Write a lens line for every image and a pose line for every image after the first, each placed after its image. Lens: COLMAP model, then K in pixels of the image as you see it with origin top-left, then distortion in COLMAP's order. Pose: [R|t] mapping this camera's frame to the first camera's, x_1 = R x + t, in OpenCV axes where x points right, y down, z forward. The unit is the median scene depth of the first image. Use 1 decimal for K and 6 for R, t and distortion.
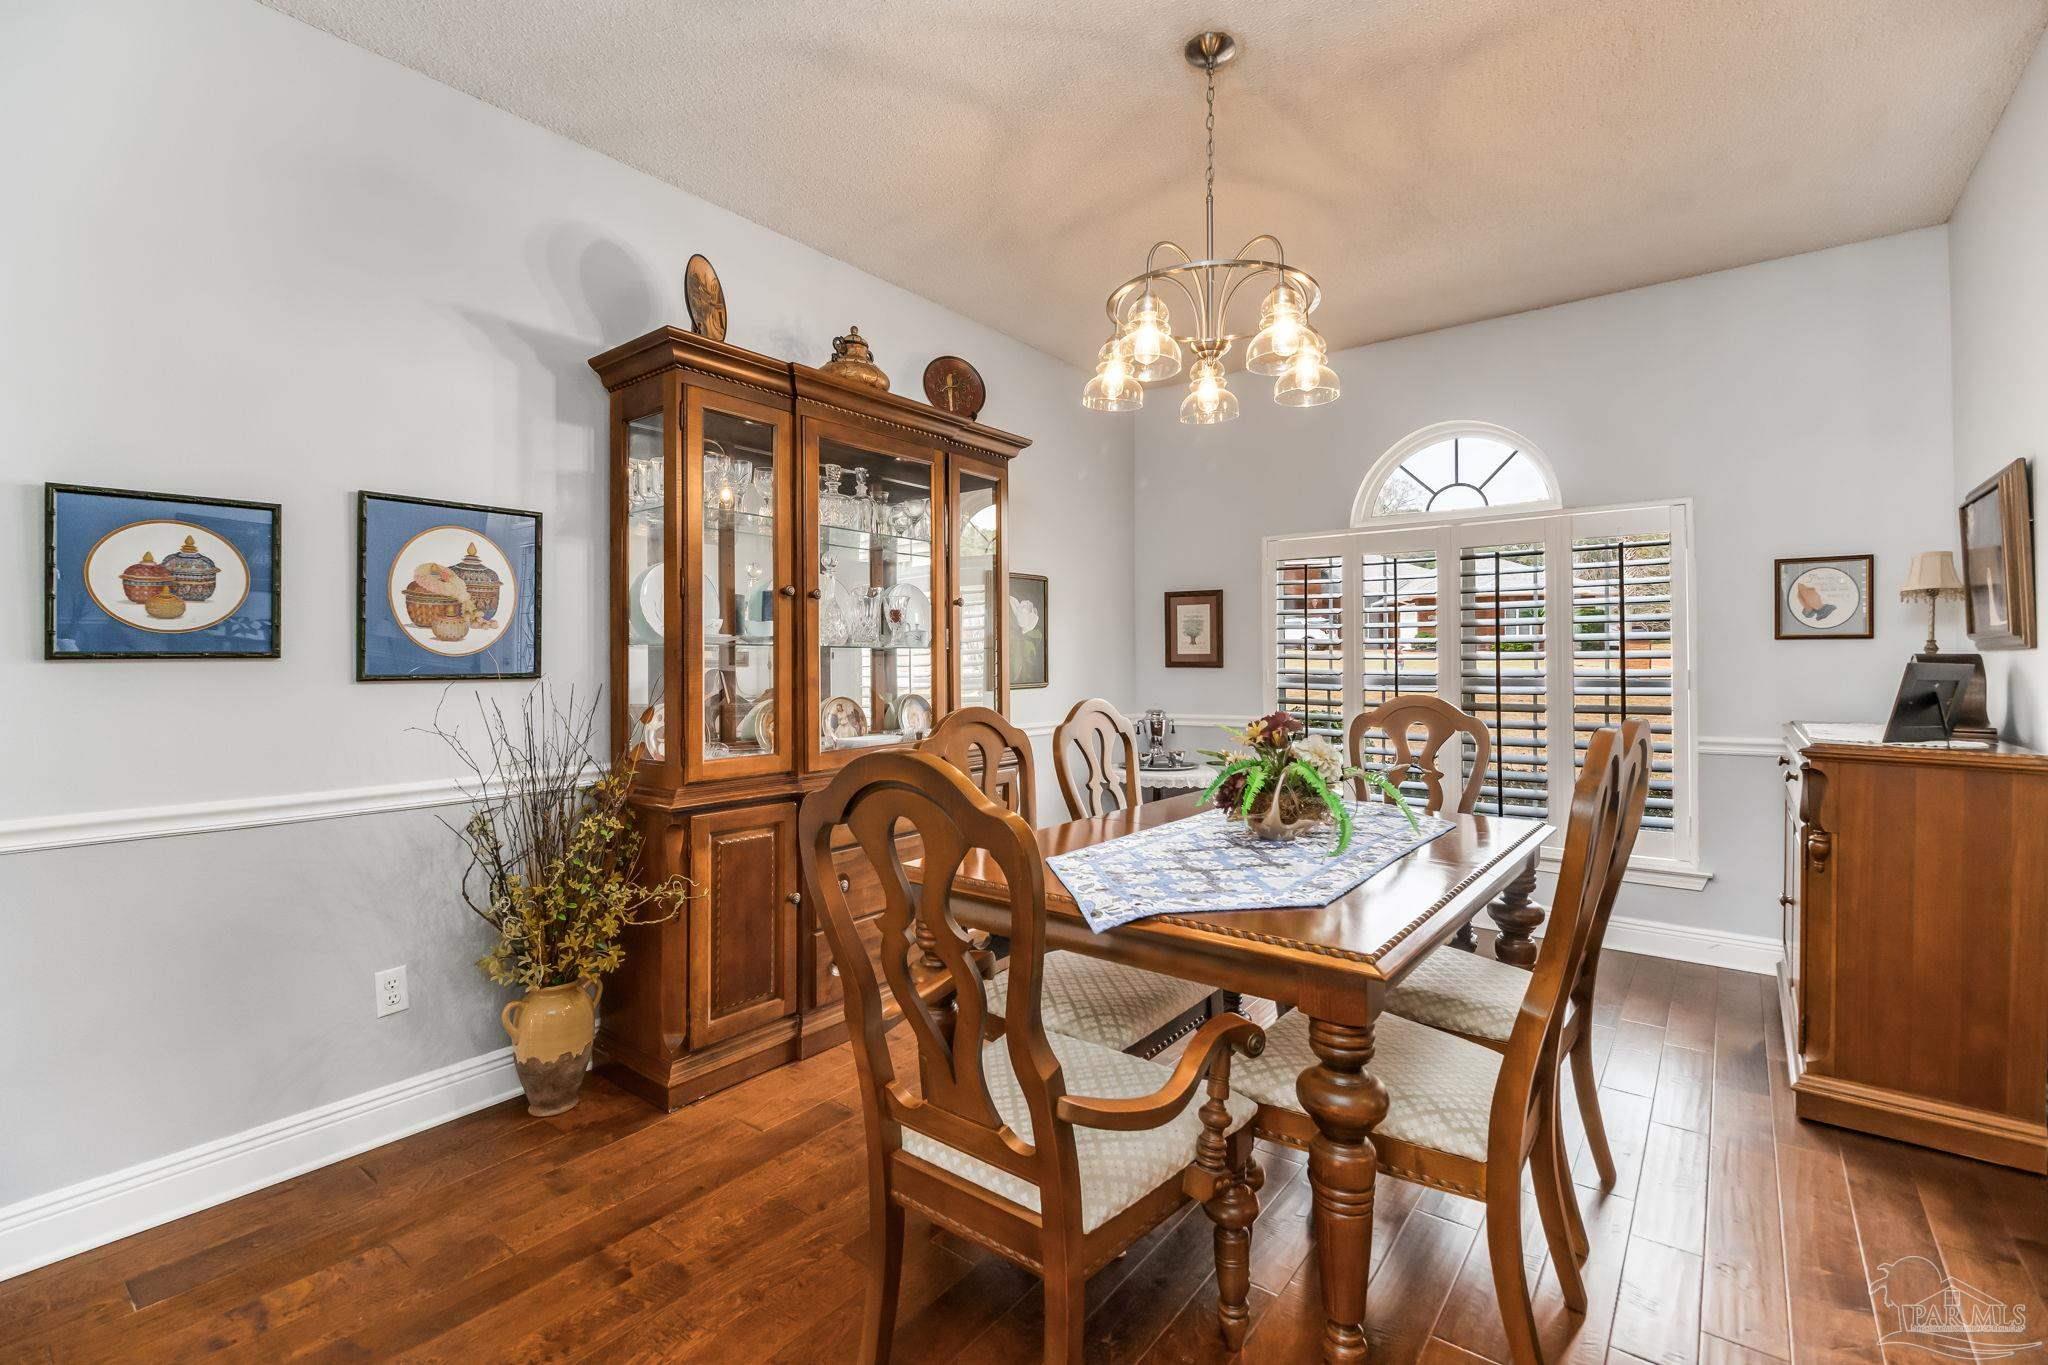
lens RADIAL K [[910.4, 0, 1020.7], [0, 910.4, 660.2], [0, 0, 1]] dist [-0.005016, -0.001808]
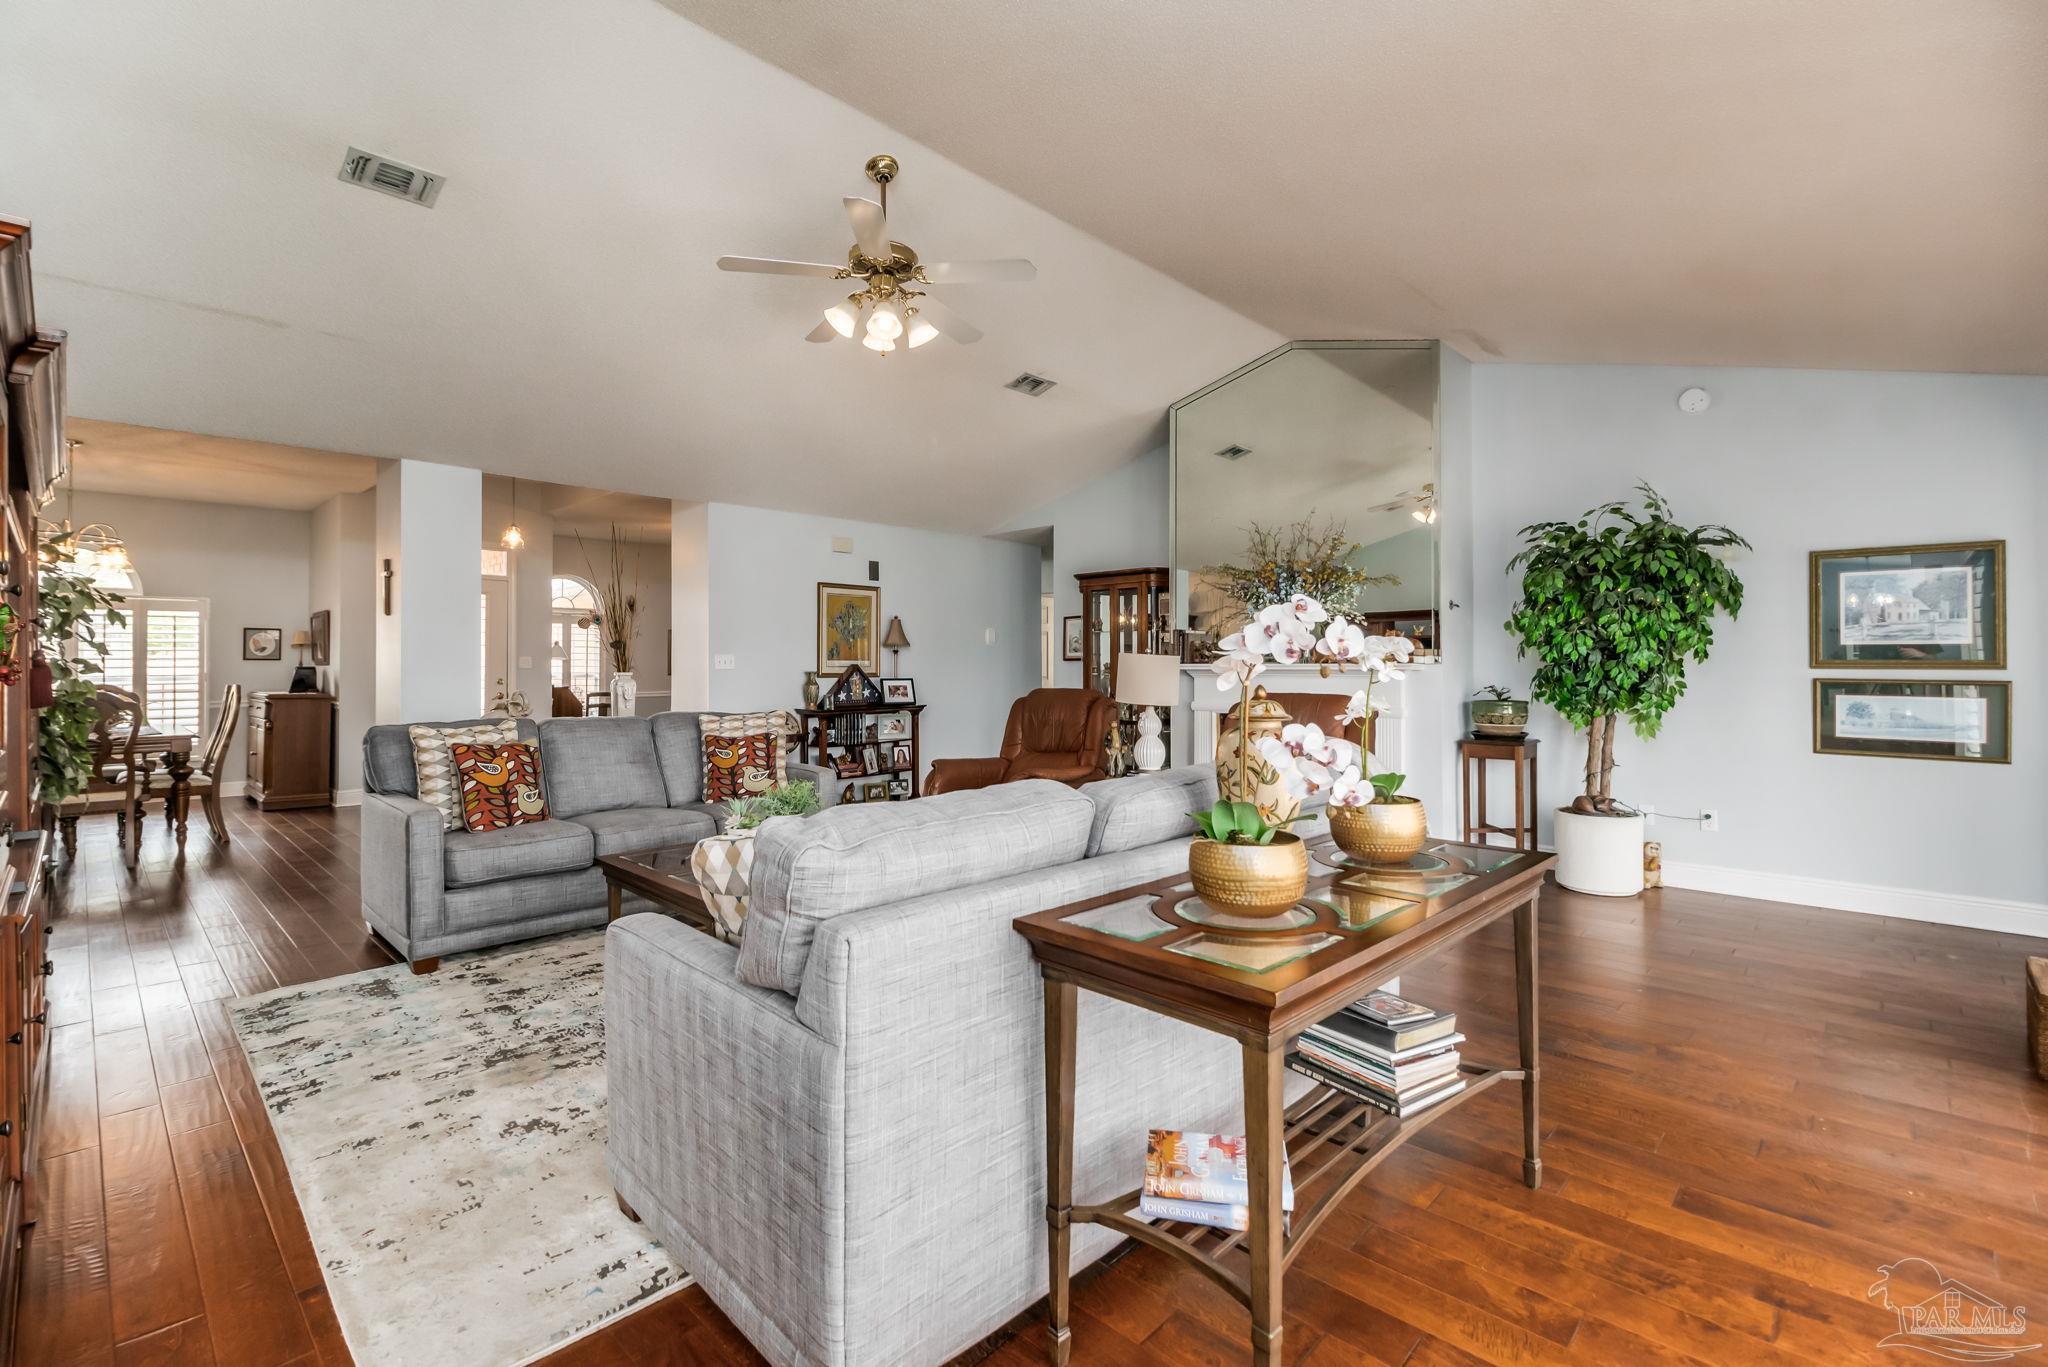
lens RADIAL K [[910.4, 0, 1032.5], [0, 910.4, 669.2], [0, 0, 1]] dist [-0.005016, -0.001808]
pose [[0.092996, 0.009322, 0.995623, -1.448396], [-0.007294, 0.999936, -0.008681, 0.009240], [-0.995640, -0.006455, 0.093059, -1.394305]]
